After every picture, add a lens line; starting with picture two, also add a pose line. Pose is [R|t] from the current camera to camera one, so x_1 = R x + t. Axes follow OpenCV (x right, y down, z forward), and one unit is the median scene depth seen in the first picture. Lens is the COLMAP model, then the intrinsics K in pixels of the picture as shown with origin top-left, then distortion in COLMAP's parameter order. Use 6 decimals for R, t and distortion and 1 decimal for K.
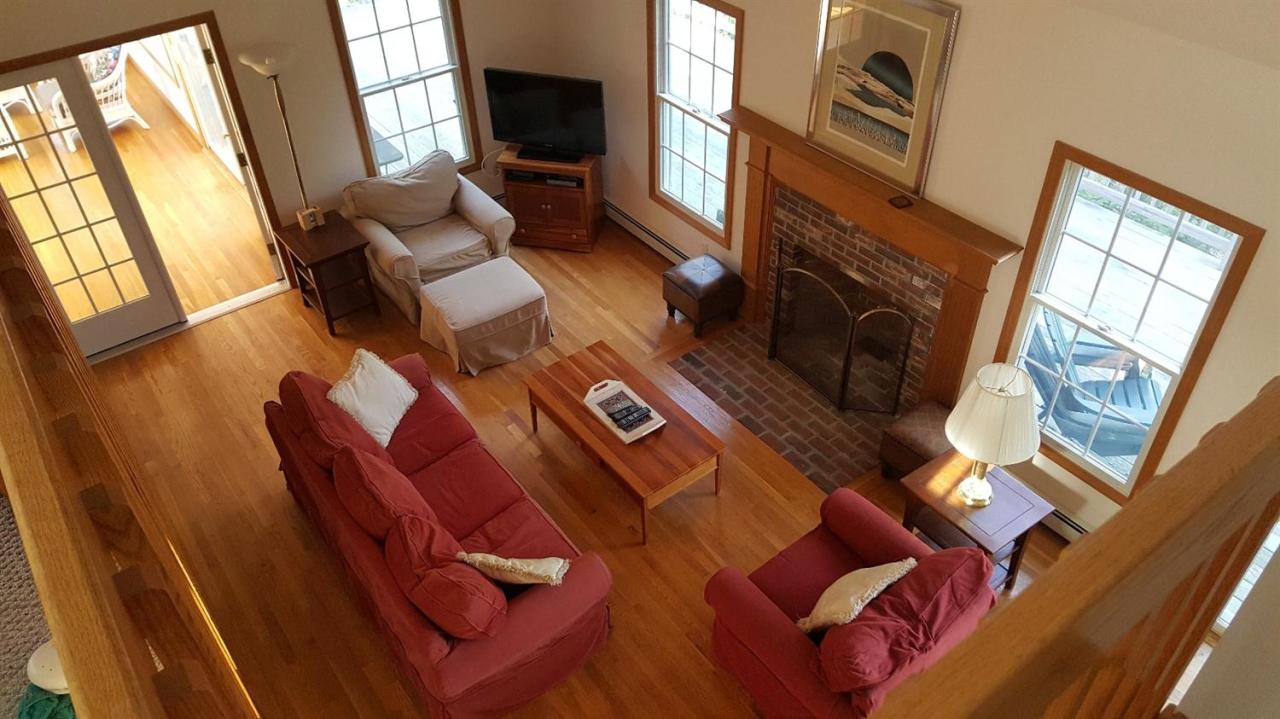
lens RADIAL K [[946.9, 0, 644.0], [0, 946.9, 355.5], [0, 0, 1]] dist [0.076599, -0.127110]
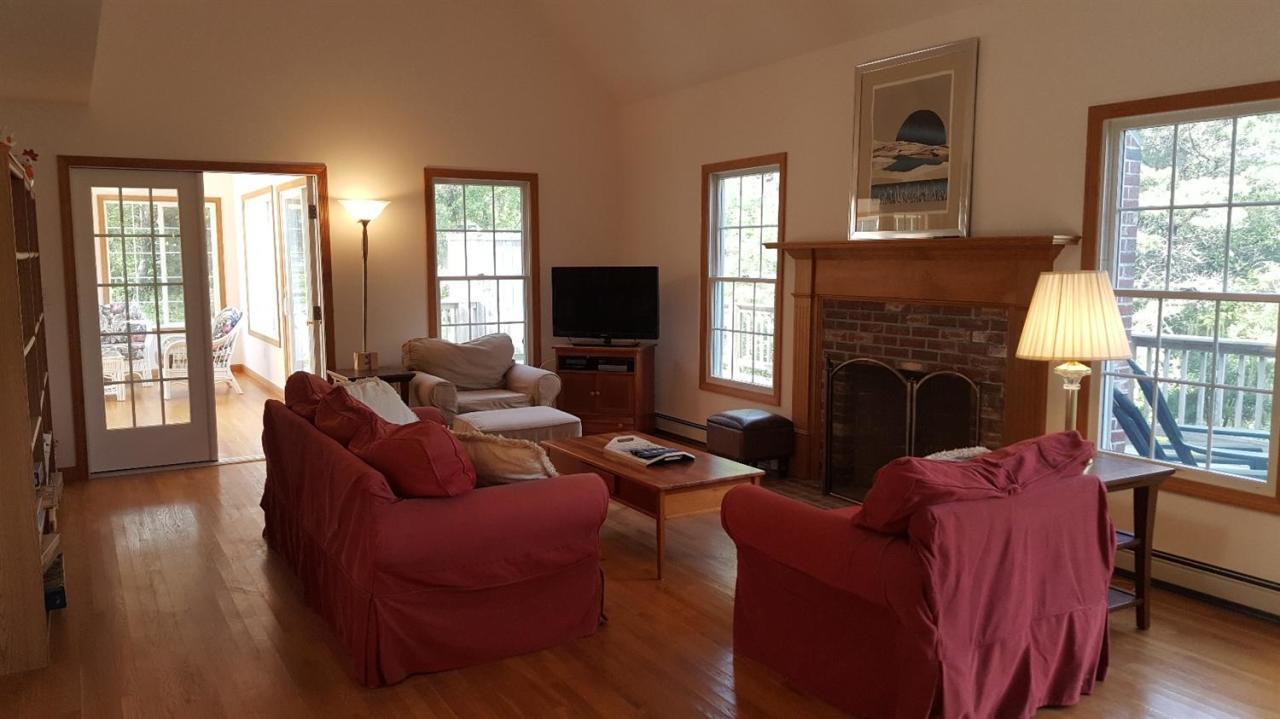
lens RADIAL K [[946.9, 0, 616.3], [0, 946.9, 341.7], [0, 0, 1]] dist [0.076599, -0.127110]
pose [[0.991338, 0.032546, -0.127240, 0.054419], [-0.098820, 0.822980, -0.559409, 0.439983], [0.086509, 0.567137, 0.819068, 0.201467]]
